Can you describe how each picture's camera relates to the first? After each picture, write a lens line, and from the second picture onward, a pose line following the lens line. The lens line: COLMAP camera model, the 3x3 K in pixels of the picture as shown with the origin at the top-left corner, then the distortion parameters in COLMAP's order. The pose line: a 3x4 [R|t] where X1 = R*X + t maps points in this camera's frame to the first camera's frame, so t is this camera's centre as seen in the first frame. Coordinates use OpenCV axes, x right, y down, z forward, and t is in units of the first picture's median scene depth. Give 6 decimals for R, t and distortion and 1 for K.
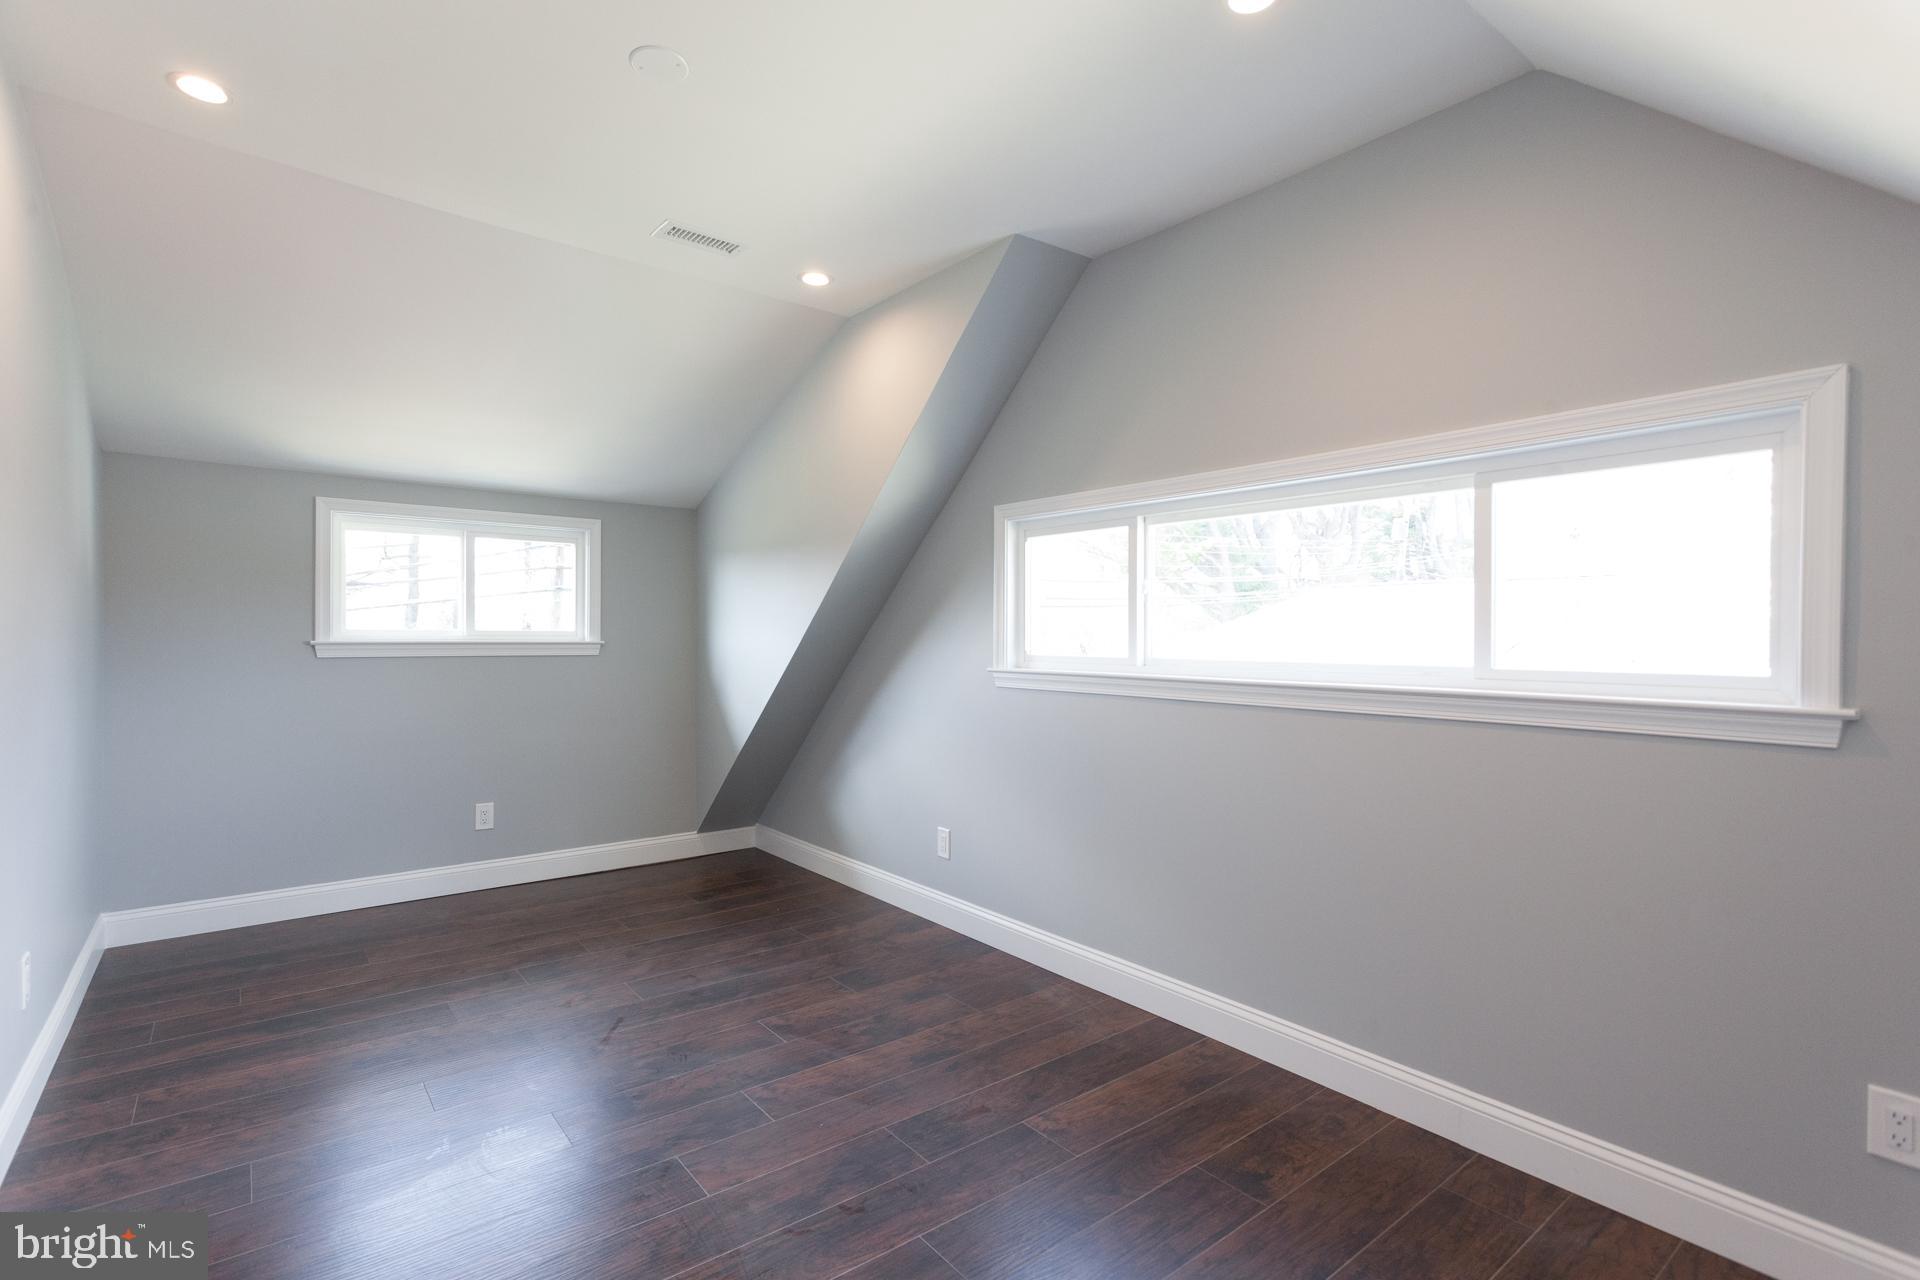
lens RADIAL K [[915.9, 0, 951.7], [0, 915.9, 643.3], [0, 0, 1]] dist [0.006029, 0.001333]
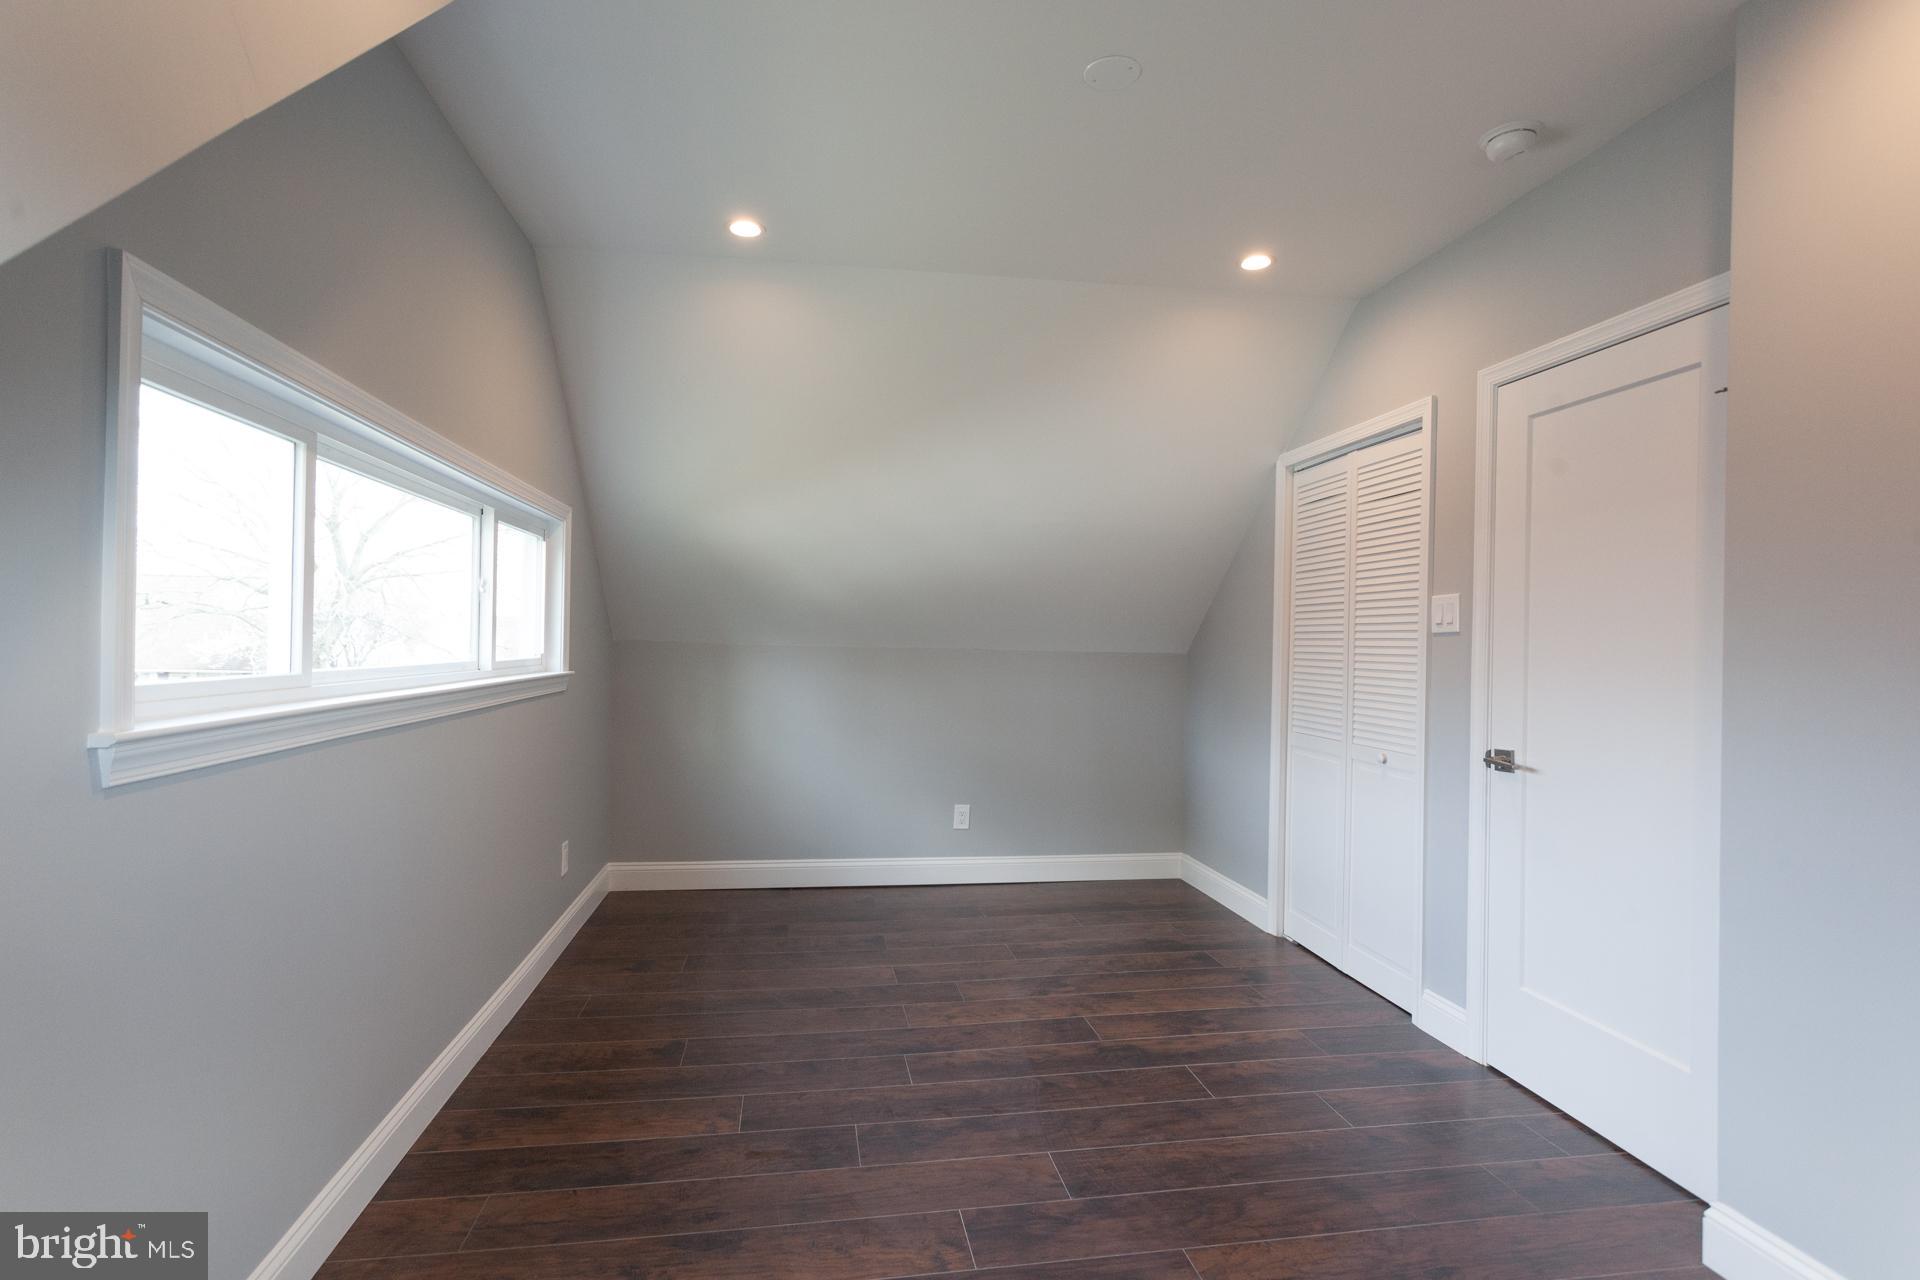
lens RADIAL K [[915.9, 0, 951.7], [0, 915.9, 643.3], [0, 0, 1]] dist [0.006029, 0.001333]
pose [[-0.881237, -0.016913, 0.472372, -0.591093], [-0.014711, 0.999857, 0.008354, -0.019988], [-0.472445, 0.000413, -0.881360, 1.780024]]
